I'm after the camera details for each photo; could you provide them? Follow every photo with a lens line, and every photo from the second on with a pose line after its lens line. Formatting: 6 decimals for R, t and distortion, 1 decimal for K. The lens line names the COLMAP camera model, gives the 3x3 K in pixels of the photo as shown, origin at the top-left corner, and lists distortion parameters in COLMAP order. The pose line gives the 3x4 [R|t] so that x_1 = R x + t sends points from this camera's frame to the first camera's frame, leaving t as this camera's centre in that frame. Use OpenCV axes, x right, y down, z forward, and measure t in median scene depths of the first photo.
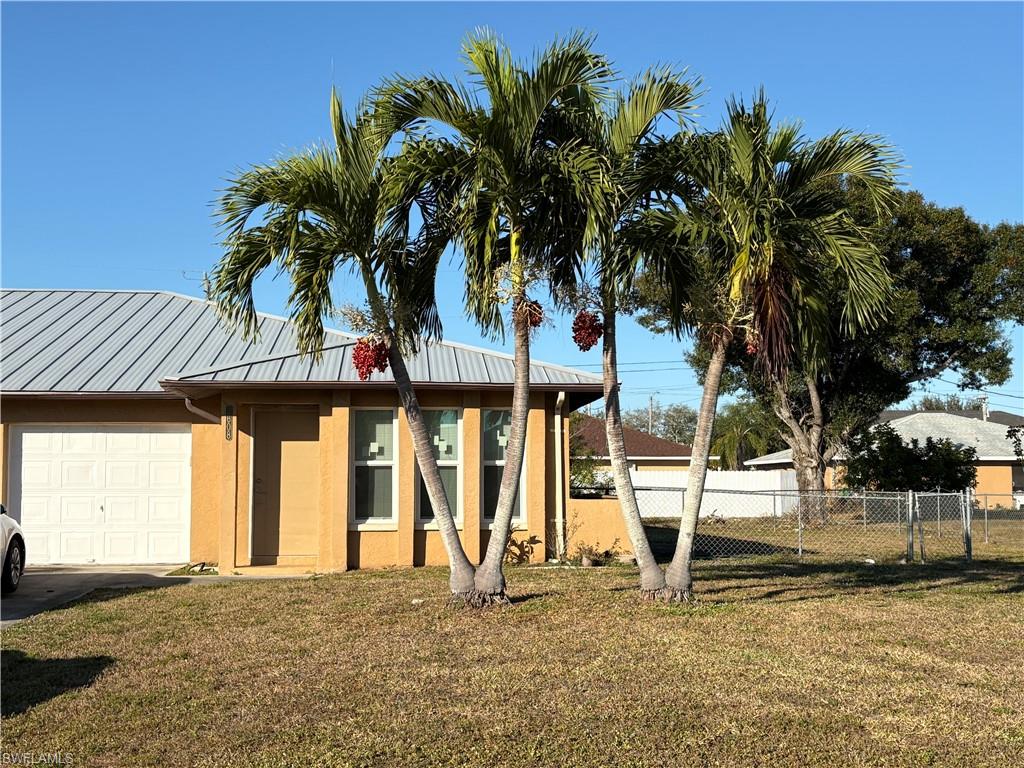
lens RADIAL K [[1294.5, 0, 511.7], [0, 1294.5, 384.8], [0, 0, 1]] dist [0.078818, 0.000000]
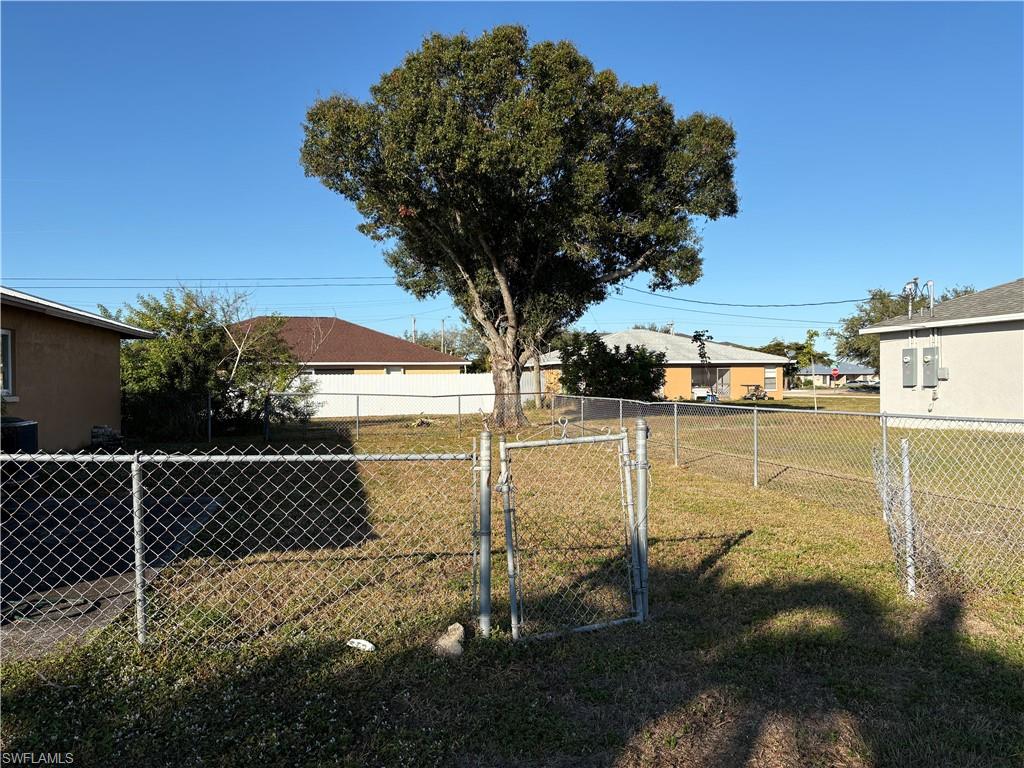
lens RADIAL K [[778.3, 0, 513.5], [0, 778.3, 382.9], [0, 0, 1]] dist [0.013058, 0.000372]
pose [[0.989187, -0.002872, 0.146635, 0.142405], [-0.008988, 0.996742, 0.080152, 0.024555], [-0.146387, -0.080603, 0.985938, 0.398206]]
